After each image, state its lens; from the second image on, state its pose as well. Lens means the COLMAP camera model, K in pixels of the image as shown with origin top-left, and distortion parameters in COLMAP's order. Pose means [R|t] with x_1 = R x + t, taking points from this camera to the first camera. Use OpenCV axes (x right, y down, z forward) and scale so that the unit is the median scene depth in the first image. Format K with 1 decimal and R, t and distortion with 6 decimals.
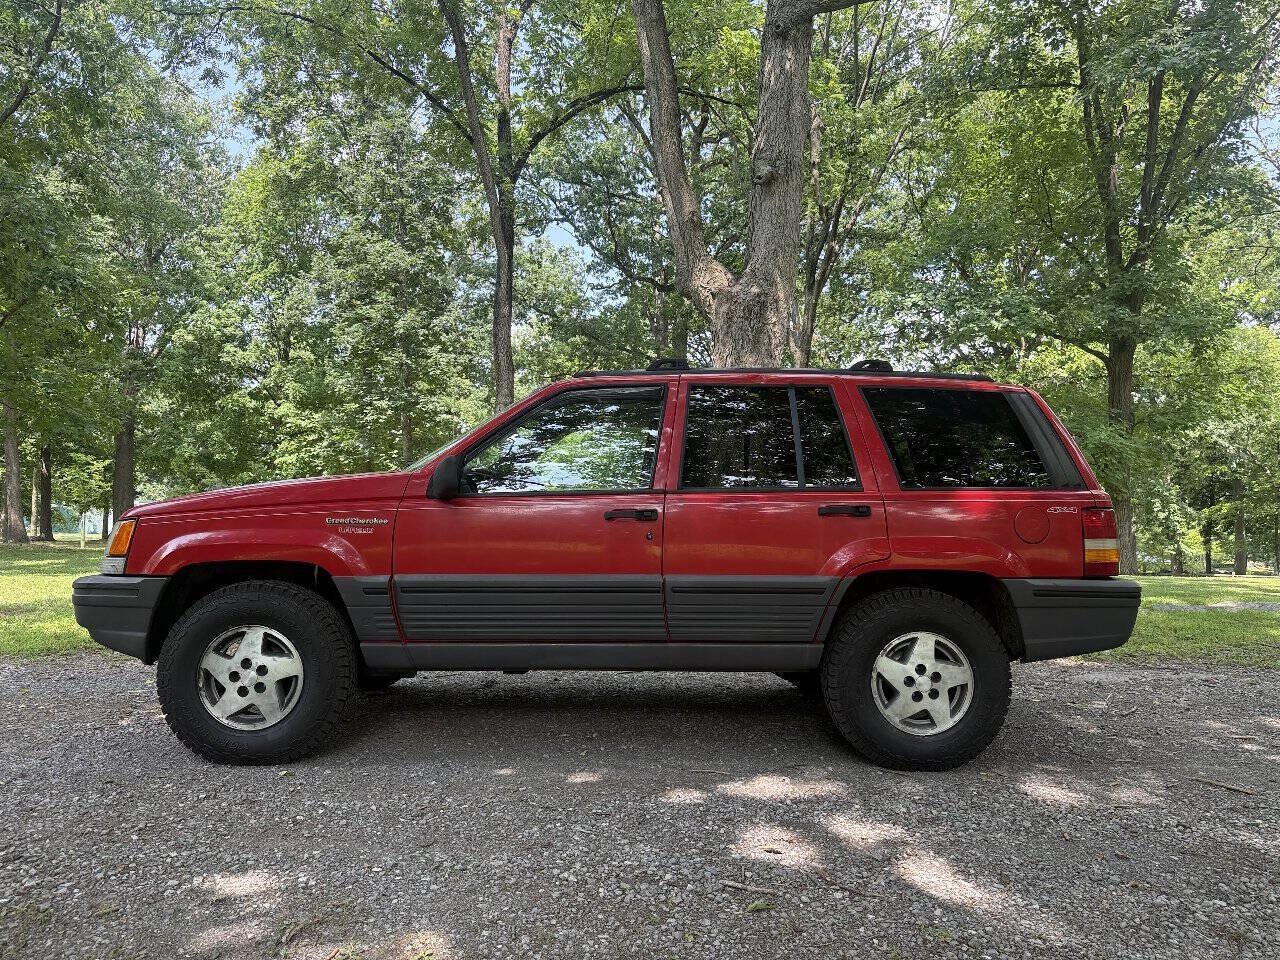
lens RADIAL K [[896.0, 0, 646.8], [0, 896.0, 477.7], [0, 0, 1]] dist [0.038117, -0.052327]
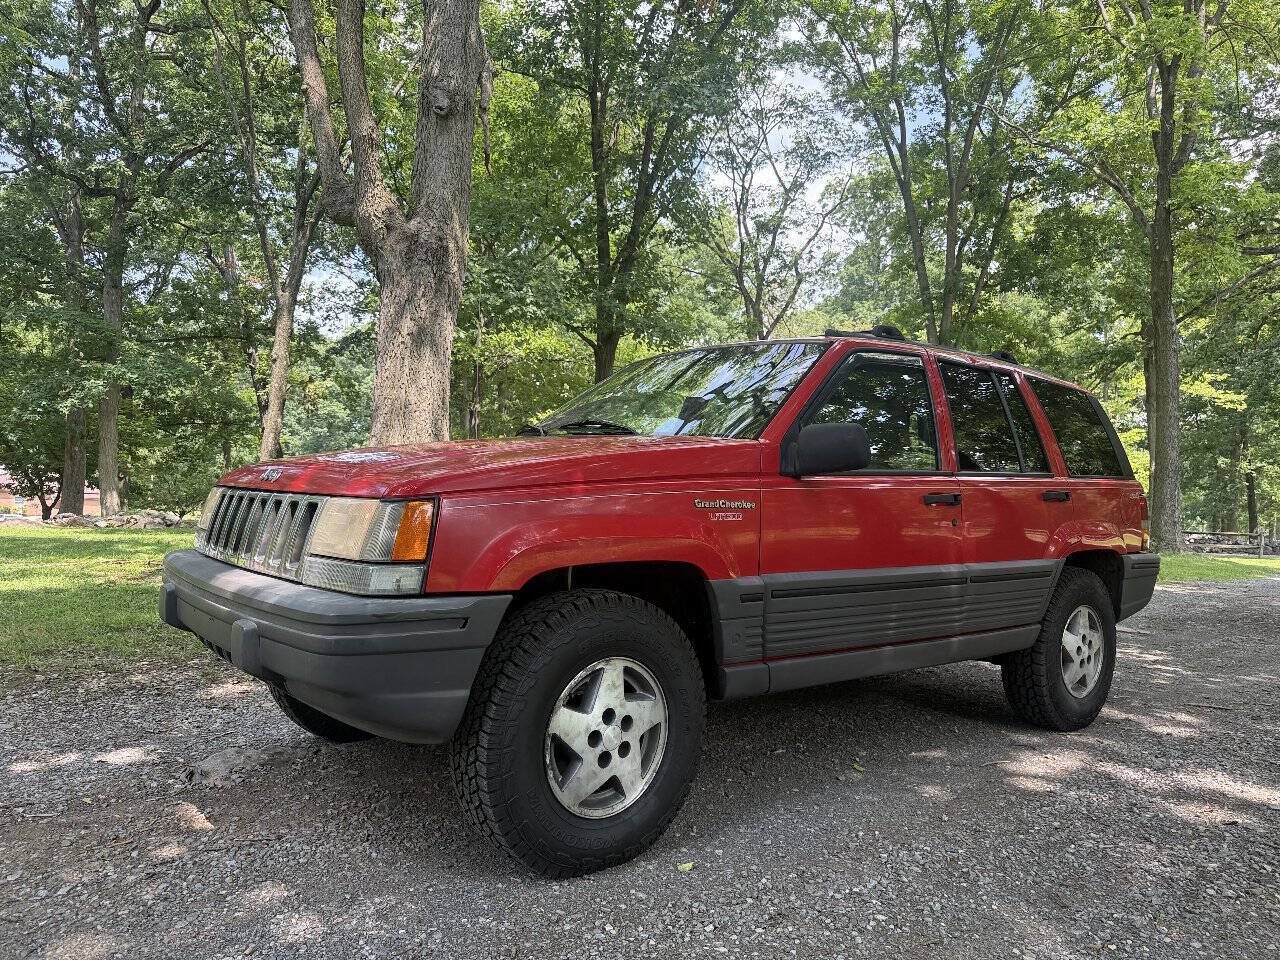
lens RADIAL K [[896.0, 0, 630.1], [0, 896.0, 475.0], [0, 0, 1]] dist [0.038117, -0.052327]
pose [[0.795060, 0.024619, 0.606031, -0.815702], [-0.048113, 0.998587, 0.022554, 0.012025], [-0.604620, -0.047089, 0.795121, 0.459477]]
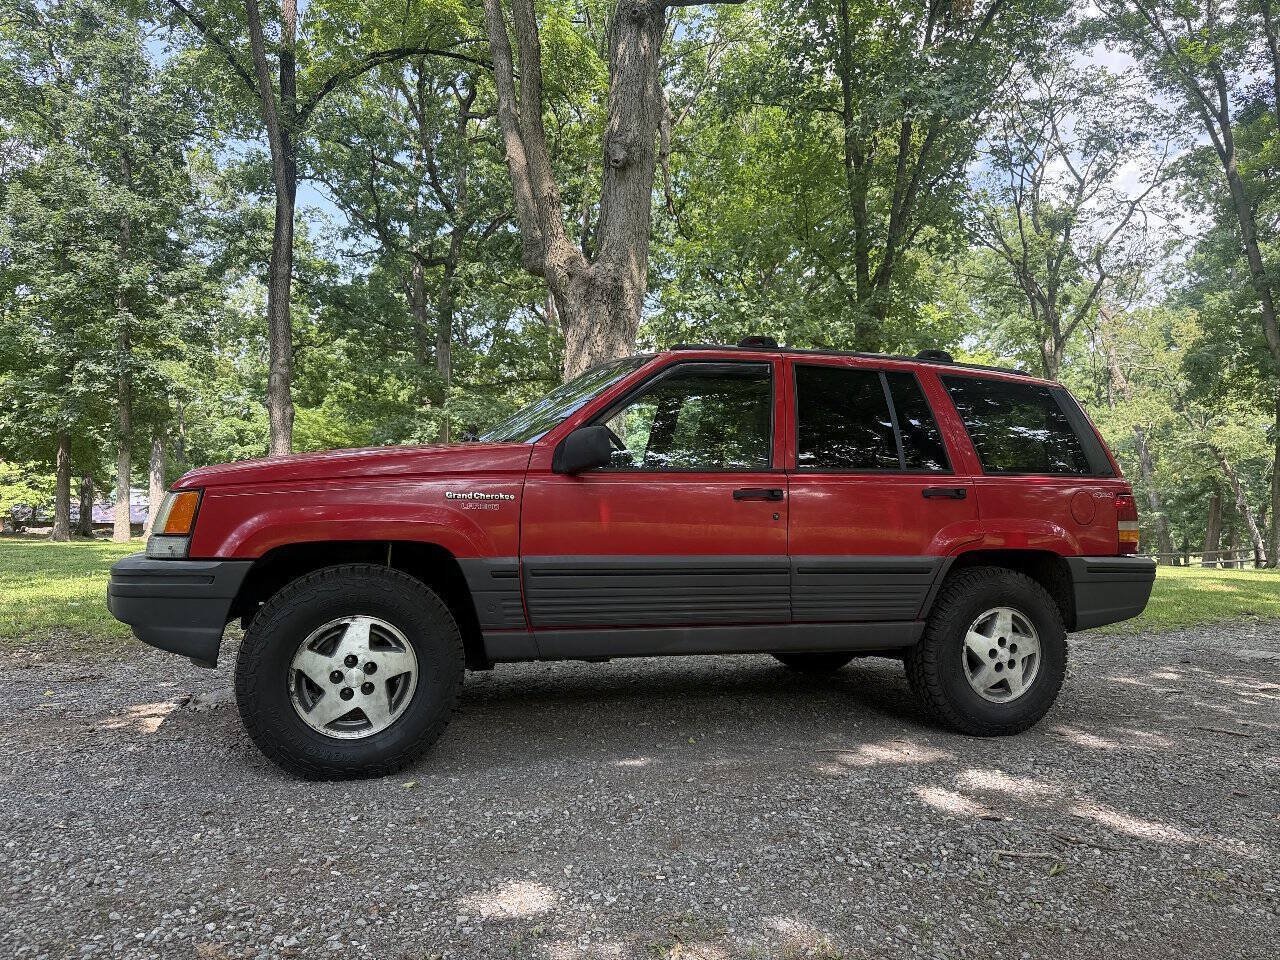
lens RADIAL K [[896.0, 0, 648.6], [0, 896.0, 482.6], [0, 0, 1]] dist [0.038117, -0.052327]
pose [[0.954946, 0.018504, 0.296203, -0.419467], [-0.024314, 0.999577, 0.015944, 0.016222], [-0.295783, -0.022428, 0.954992, 0.103053]]
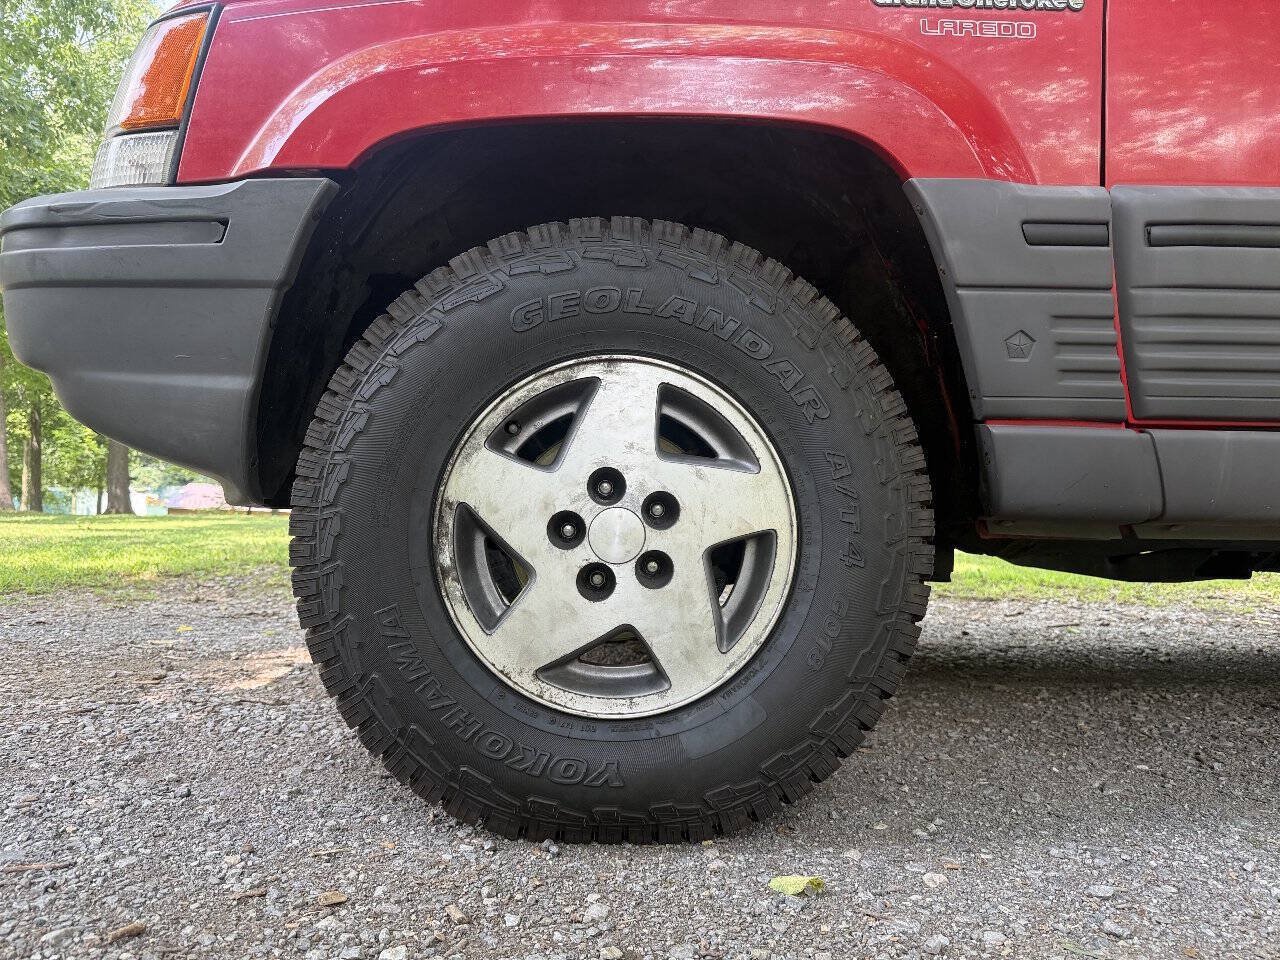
lens RADIAL K [[896.0, 0, 644.5], [0, 896.0, 487.3], [0, 0, 1]] dist [0.038117, -0.052327]
pose [[0.999951, 0.009269, 0.003518, -0.421771], [-0.009325, 0.999825, 0.016245, 0.196786], [-0.003367, -0.016277, 0.999862, 0.696764]]
